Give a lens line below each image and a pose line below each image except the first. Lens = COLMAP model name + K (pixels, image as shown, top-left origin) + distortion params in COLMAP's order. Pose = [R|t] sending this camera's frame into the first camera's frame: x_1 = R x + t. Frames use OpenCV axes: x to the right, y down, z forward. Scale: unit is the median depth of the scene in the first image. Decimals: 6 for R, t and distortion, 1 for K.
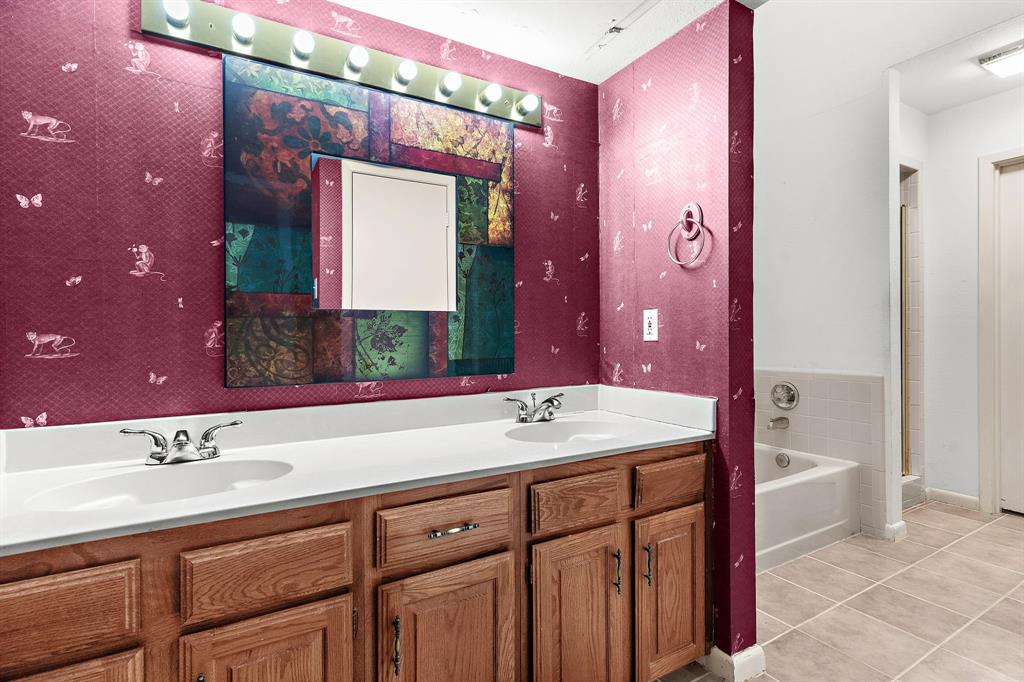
lens RADIAL K [[492.6, 0, 512.6], [0, 492.6, 335.2], [0, 0, 1]] dist [0.002276, 0.000283]
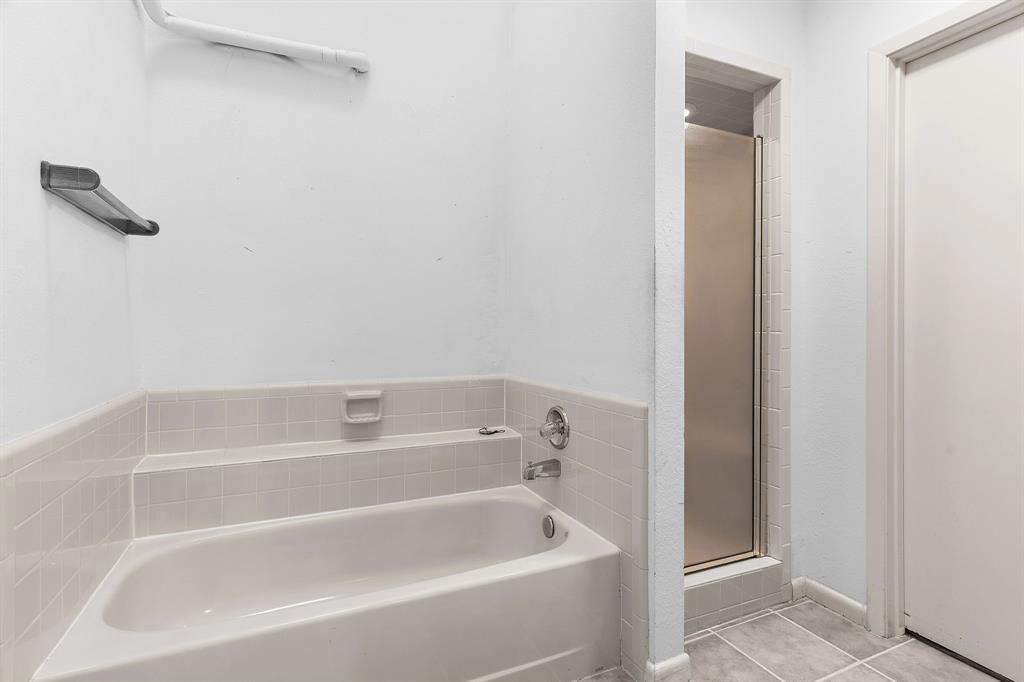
lens RADIAL K [[504.3, 0, 514.1], [0, 504.3, 326.7], [0, 0, 1]] dist [0.024908, -0.000077]
pose [[0.996208, 0.009448, -0.086491, 0.566435], [-0.010093, 0.999924, -0.007025, -0.006867], [0.086418, 0.007871, 0.996228, 0.330870]]
